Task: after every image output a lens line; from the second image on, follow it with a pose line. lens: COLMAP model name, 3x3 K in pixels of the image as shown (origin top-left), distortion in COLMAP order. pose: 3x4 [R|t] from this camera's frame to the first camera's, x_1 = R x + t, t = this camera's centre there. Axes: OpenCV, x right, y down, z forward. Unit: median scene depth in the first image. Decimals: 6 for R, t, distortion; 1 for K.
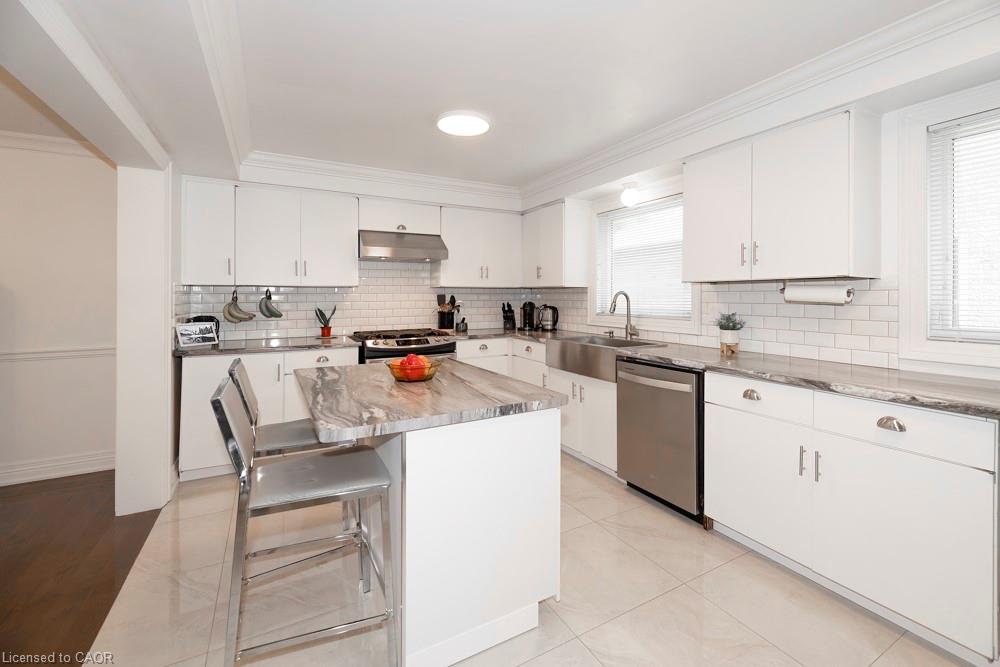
lens RADIAL K [[438.1, 0, 527.7], [0, 438.1, 296.8], [0, 0, 1]] dist [0.000262, 0.000026]
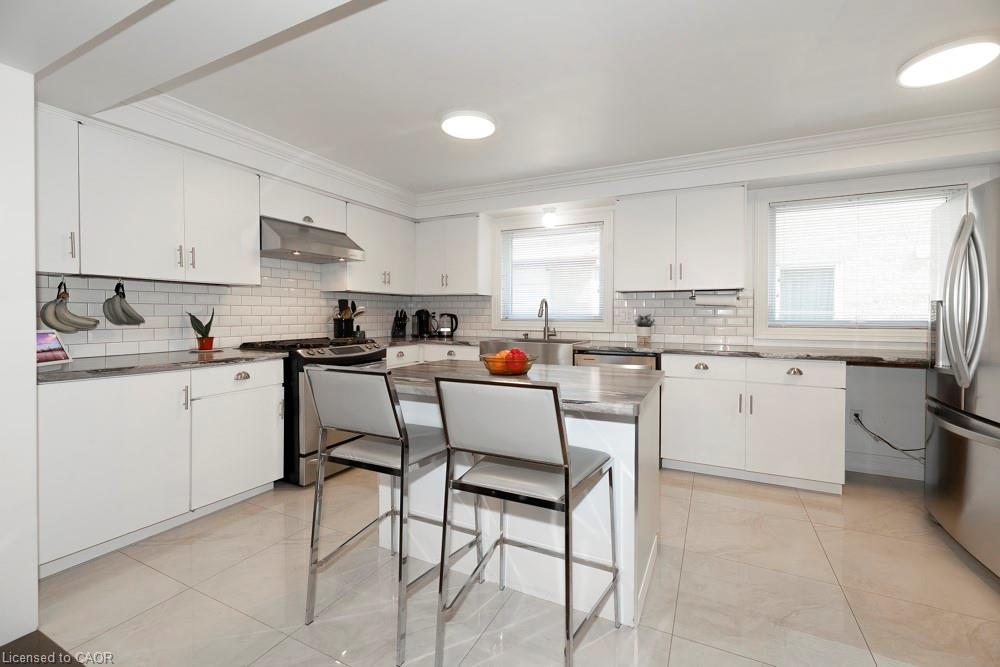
lens RADIAL K [[415.0, 0, 502.7], [0, 415.0, 319.4], [0, 0, 1]] dist [0.000154, -0.000126]
pose [[0.829775, -0.001324, 0.558097, -0.437128], [-0.004045, 0.999957, 0.008386, 0.029774], [-0.558084, -0.009216, 0.829733, 0.114993]]
